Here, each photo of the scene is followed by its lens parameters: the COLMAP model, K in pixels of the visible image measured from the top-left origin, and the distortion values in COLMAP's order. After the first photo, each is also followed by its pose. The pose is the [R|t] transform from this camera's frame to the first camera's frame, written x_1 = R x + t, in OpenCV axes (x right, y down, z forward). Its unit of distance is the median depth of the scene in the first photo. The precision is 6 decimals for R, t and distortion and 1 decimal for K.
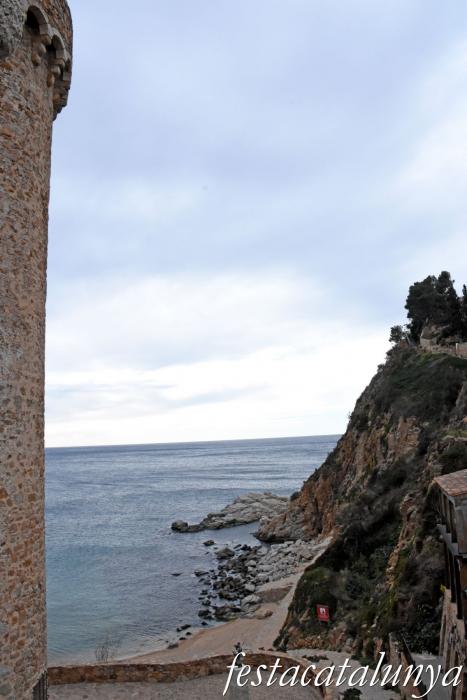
lens RADIAL K [[573.2, 0, 205.8], [0, 573.2, 348.2], [0, 0, 1]] dist [-0.160616, 0.144845]
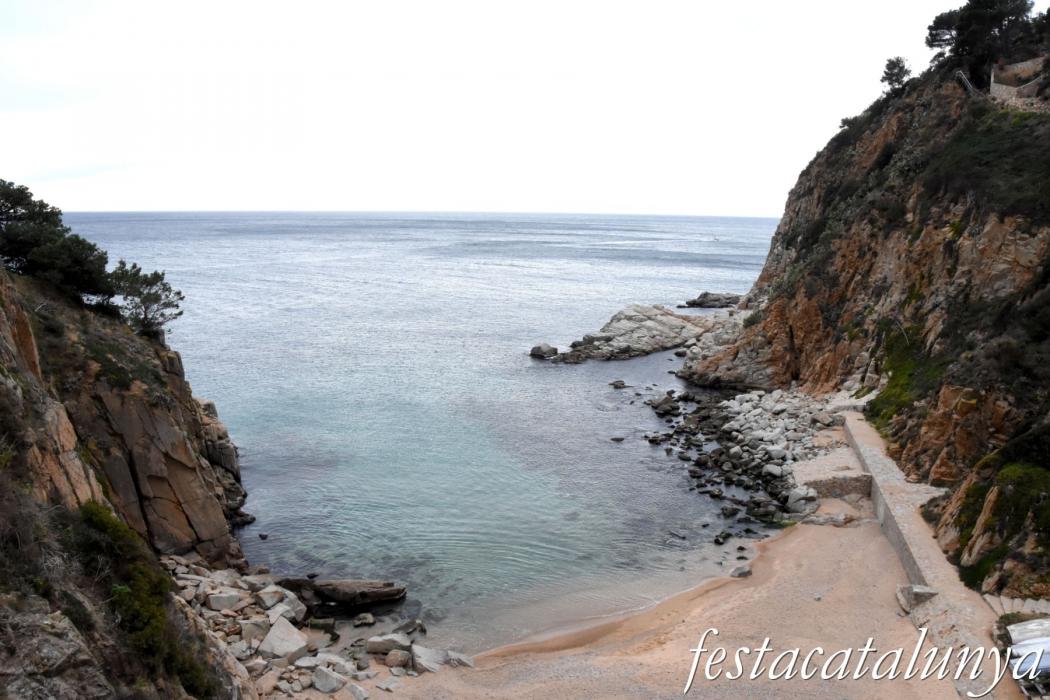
lens RADIAL K [[859.8, 0, 531.2], [0, 859.8, 376.6], [0, 0, 1]] dist [-0.160616, 0.144845]
pose [[0.992628, 0.043421, 0.113157, -0.206059], [-0.079610, 0.937559, 0.338593, 0.018650], [-0.091389, -0.345106, 0.934104, 0.113491]]
